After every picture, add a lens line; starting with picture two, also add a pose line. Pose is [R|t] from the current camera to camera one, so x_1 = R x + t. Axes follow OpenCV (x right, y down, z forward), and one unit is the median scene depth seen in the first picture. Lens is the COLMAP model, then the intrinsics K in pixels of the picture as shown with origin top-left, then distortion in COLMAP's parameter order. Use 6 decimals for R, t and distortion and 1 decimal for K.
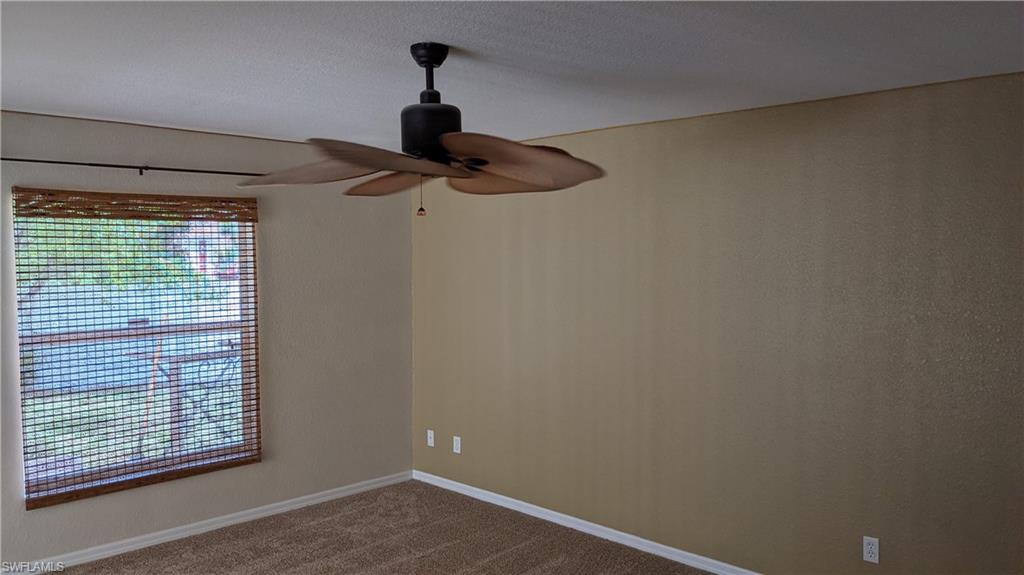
lens RADIAL K [[810.7, 0, 512.2], [0, 810.7, 290.2], [0, 0, 1]] dist [0.041872, -0.075658]
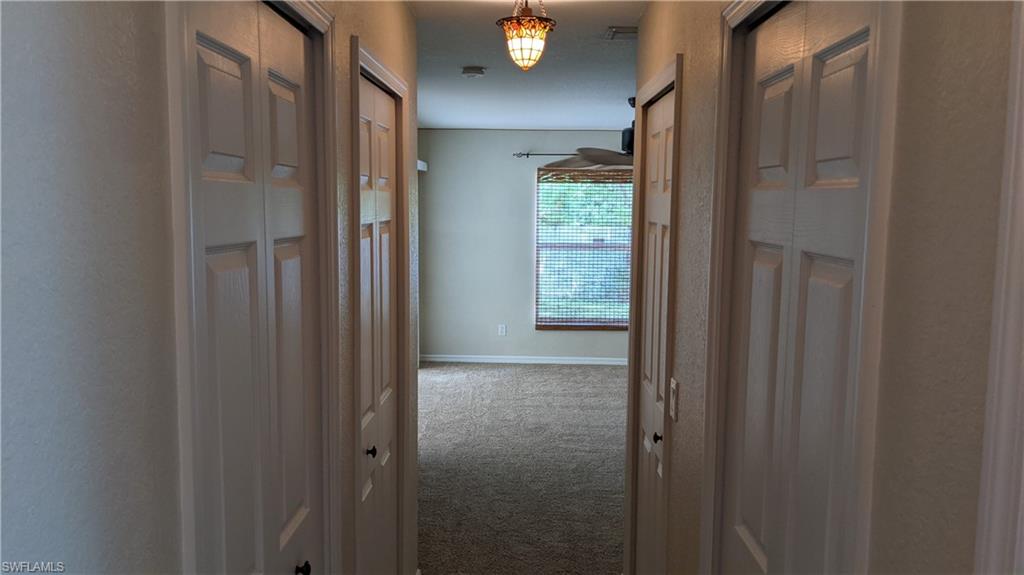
lens RADIAL K [[810.7, 0, 511.4], [0, 810.7, 290.6], [0, 0, 1]] dist [0.041872, -0.075658]
pose [[0.682221, 0.080068, -0.726749, 0.806484], [-0.033632, 0.996370, 0.078202, 0.017597], [0.730372, -0.028909, 0.682437, -0.407999]]
